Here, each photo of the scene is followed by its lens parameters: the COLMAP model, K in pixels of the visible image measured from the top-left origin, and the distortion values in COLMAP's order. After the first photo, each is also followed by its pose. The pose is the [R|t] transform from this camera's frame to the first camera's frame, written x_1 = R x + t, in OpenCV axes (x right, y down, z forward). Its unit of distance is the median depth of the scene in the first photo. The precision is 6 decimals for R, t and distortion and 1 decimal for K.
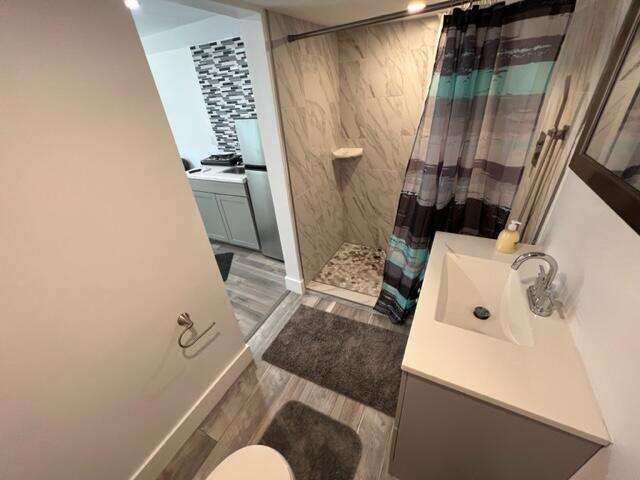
lens RADIAL K [[256.0, 0, 321.2], [0, 256.0, 239.4], [0, 0, 1]] dist [-0.002371, 0.000155]
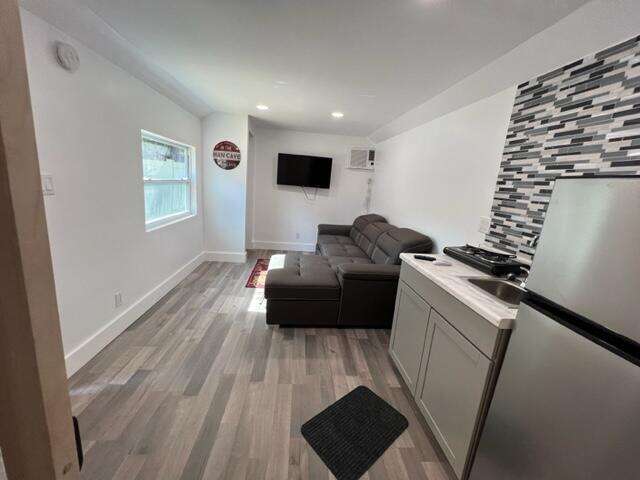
lens RADIAL K [[256.0, 0, 321.0], [0, 256.0, 239.6], [0, 0, 1]] dist [-0.002371, 0.000155]
pose [[0.527093, 0.300737, -0.794815, -0.155754], [-0.534012, 0.844773, -0.034498, -0.153617], [0.661063, 0.442624, 0.605871, 0.456333]]
